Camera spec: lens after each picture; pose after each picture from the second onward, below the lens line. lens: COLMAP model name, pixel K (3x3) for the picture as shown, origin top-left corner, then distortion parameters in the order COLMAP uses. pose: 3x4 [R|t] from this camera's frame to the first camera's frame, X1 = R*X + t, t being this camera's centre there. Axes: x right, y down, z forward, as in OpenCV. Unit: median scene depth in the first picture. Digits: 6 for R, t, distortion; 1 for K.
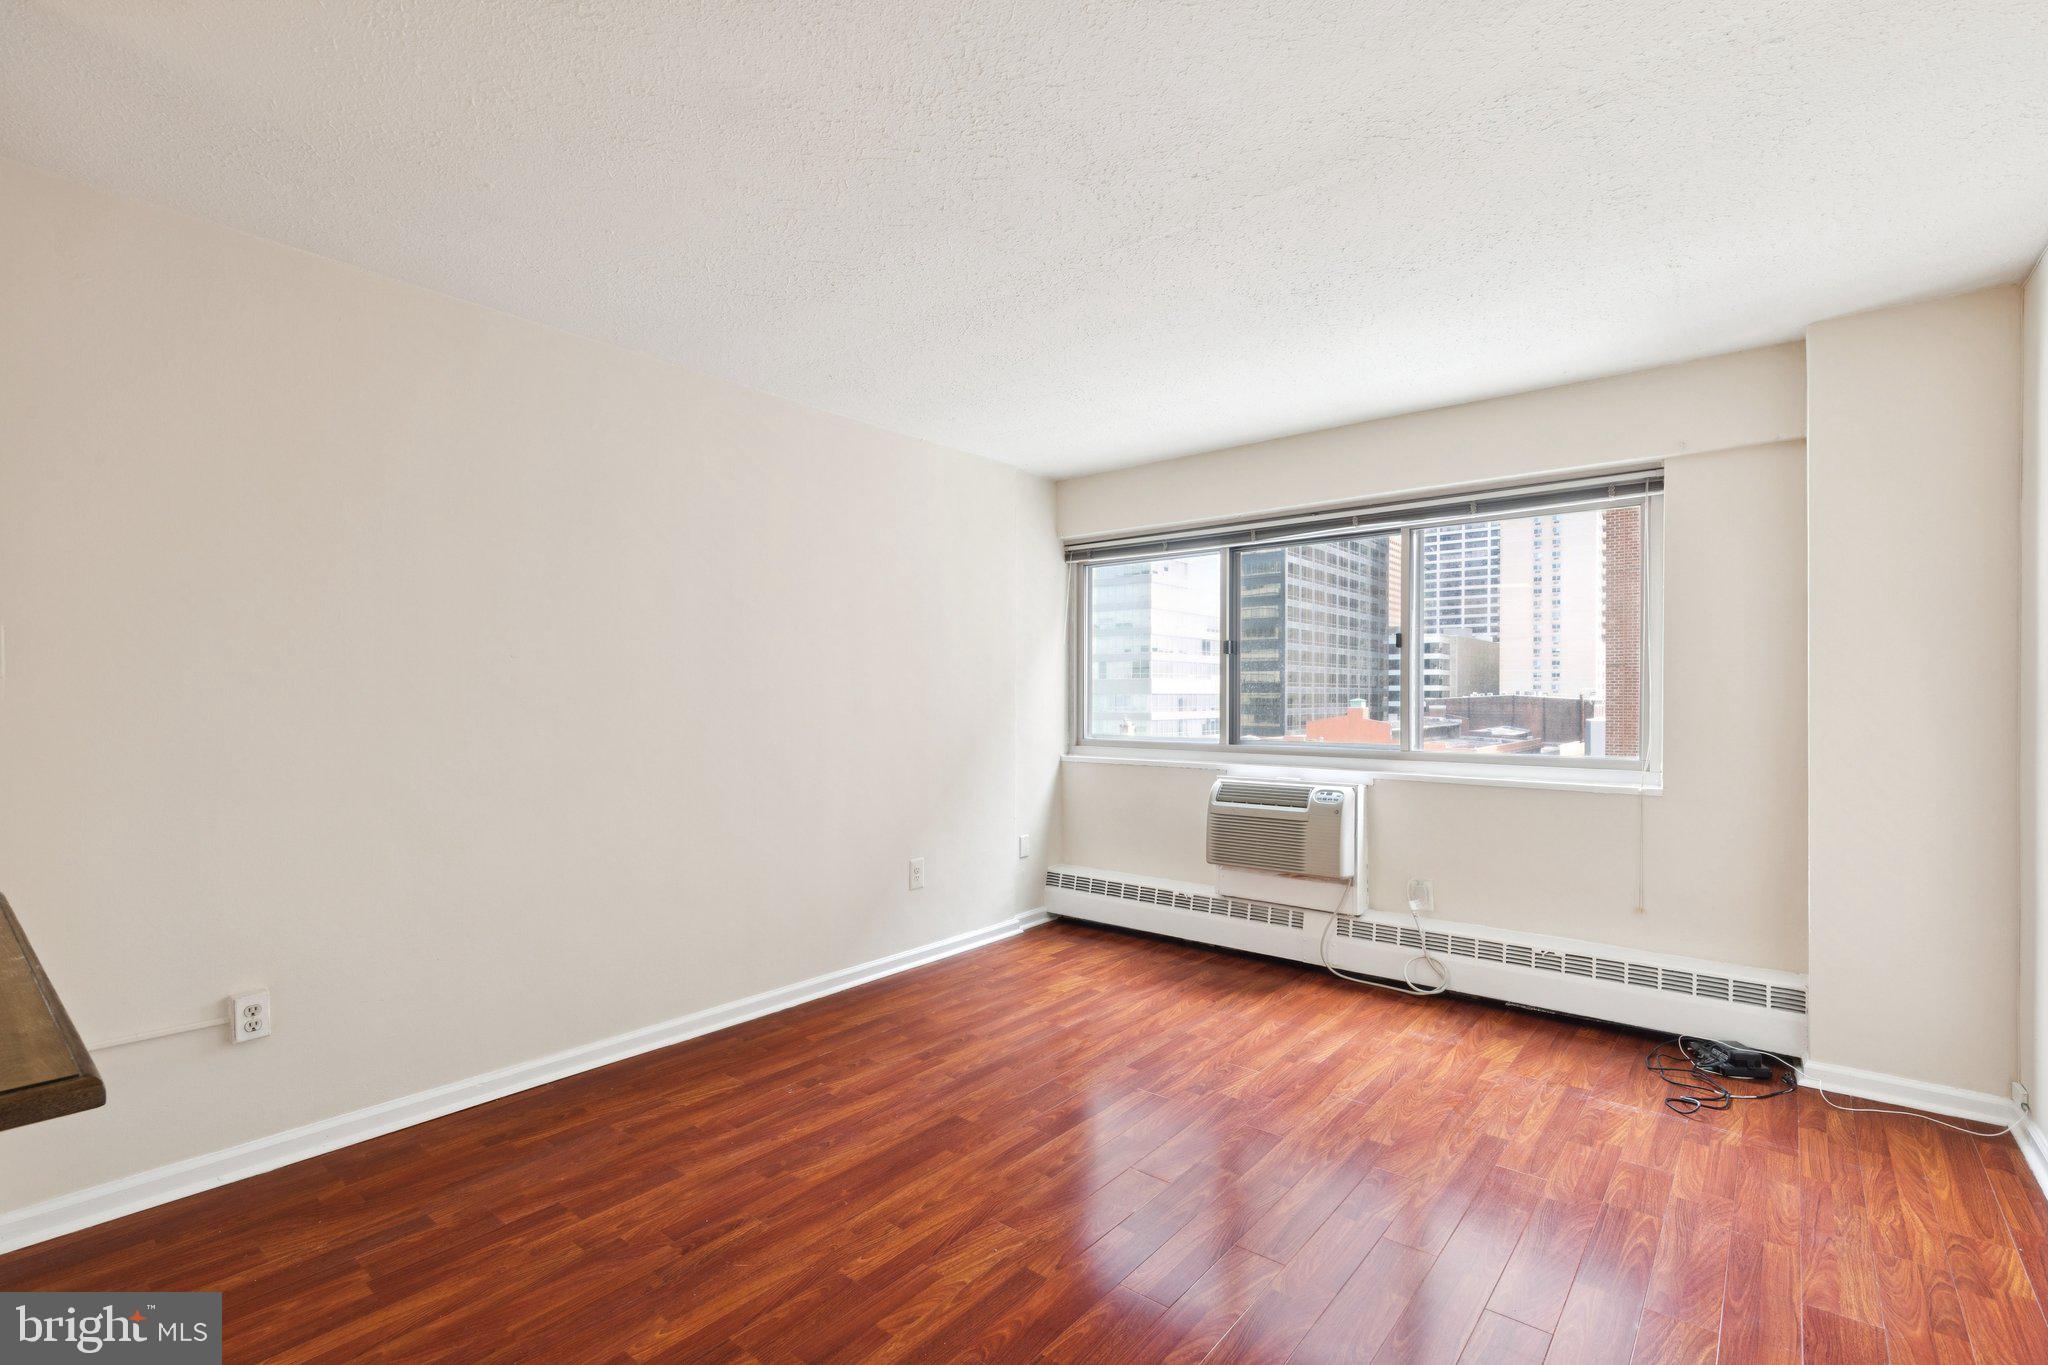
lens RADIAL K [[932.2, 0, 1034.8], [0, 932.2, 697.2], [0, 0, 1]] dist [0.008715, -0.001581]
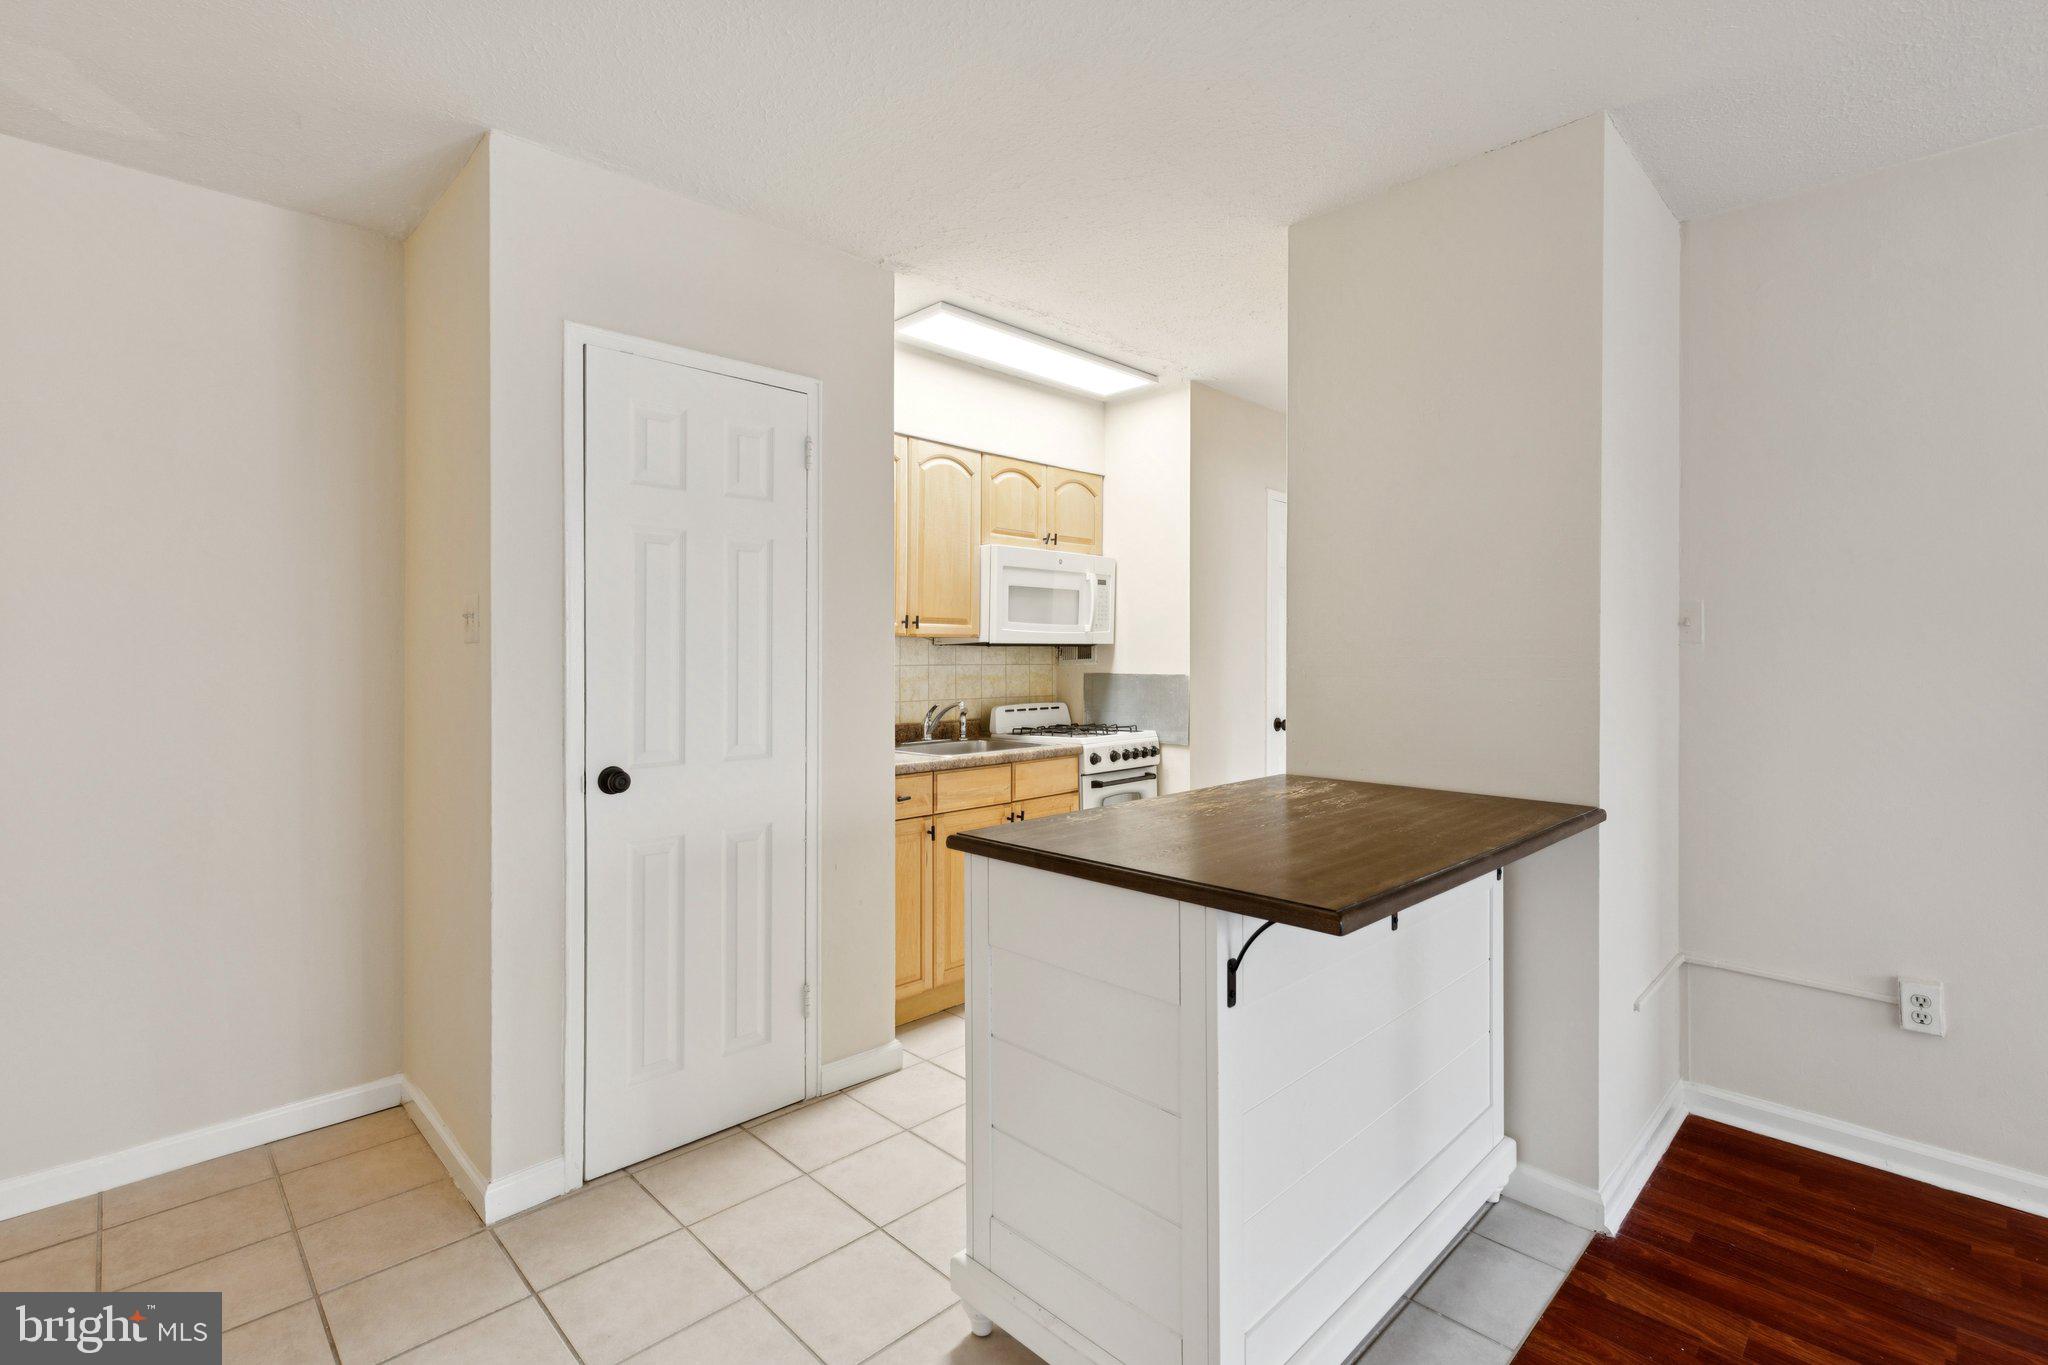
lens RADIAL K [[932.2, 0, 1031.2], [0, 932.2, 653.9], [0, 0, 1]] dist [0.008715, -0.001581]
pose [[-0.107747, -0.004764, -0.994167, 0.119917], [-0.002200, 0.999987, -0.004553, -0.000494], [0.994176, 0.001697, -0.107756, 0.154245]]
